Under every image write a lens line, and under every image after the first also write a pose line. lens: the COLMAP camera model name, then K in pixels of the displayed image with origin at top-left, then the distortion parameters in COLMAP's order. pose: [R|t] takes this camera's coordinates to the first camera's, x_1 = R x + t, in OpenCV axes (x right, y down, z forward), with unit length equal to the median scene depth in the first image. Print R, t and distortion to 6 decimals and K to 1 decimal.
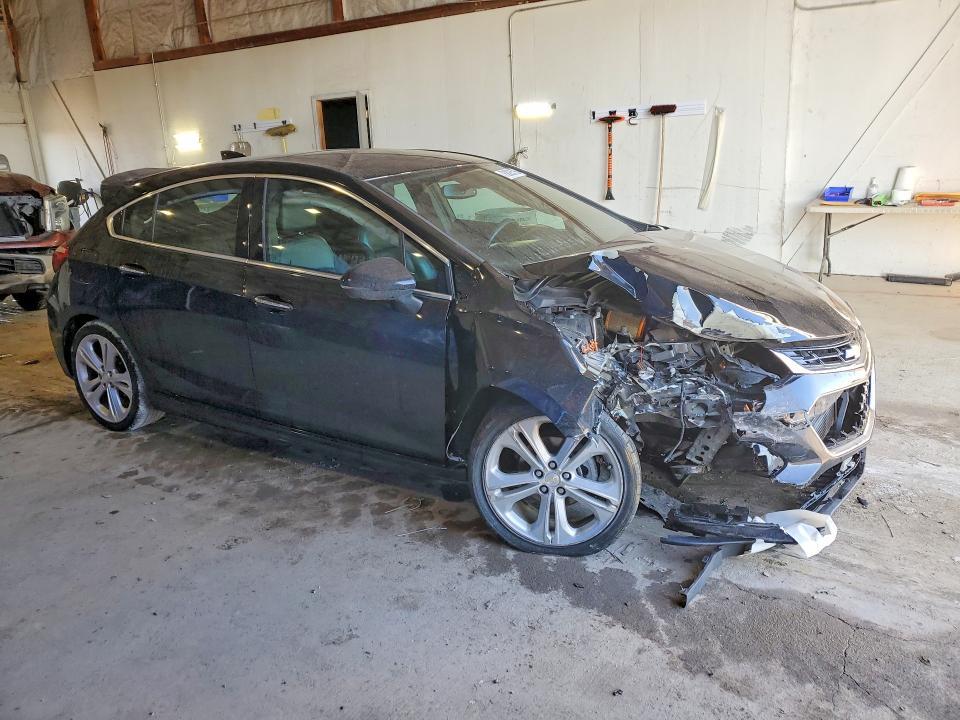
lens RADIAL K [[759.4, 0, 492.4], [0, 759.4, 359.5], [0, 0, 1]] dist [0.006921, -0.003157]
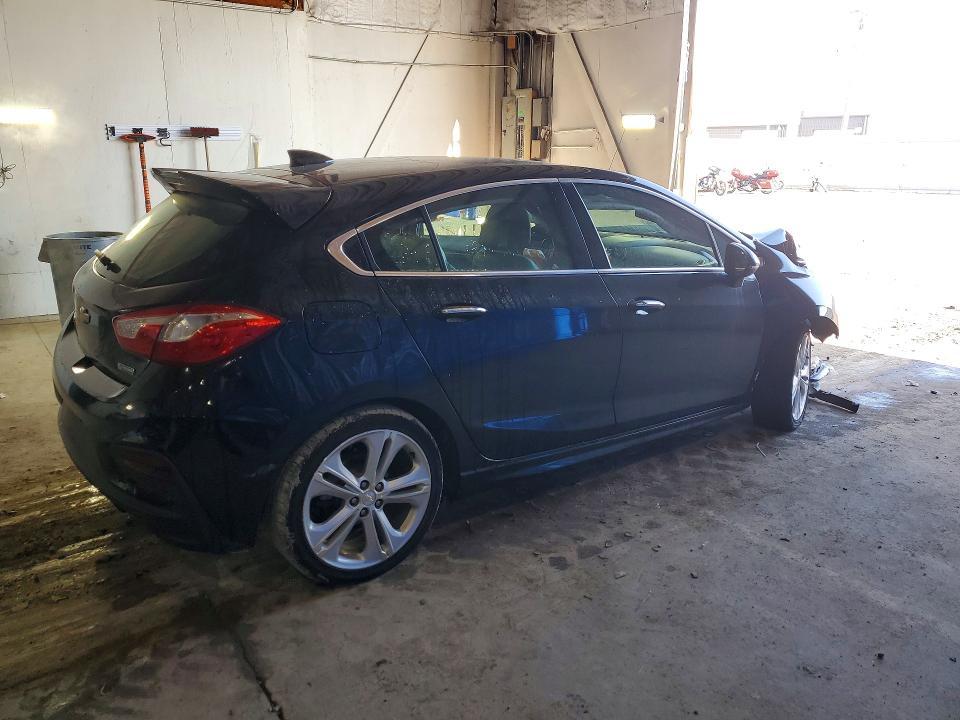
lens RADIAL K [[759.4, 0, 492.4], [0, 759.4, 359.5], [0, 0, 1]] dist [0.006921, -0.003157]
pose [[0.339280, -0.193345, 0.920601, -0.954179], [0.240187, 0.964016, 0.113944, -0.124187], [-0.909505, 0.182458, 0.373511, 0.598374]]
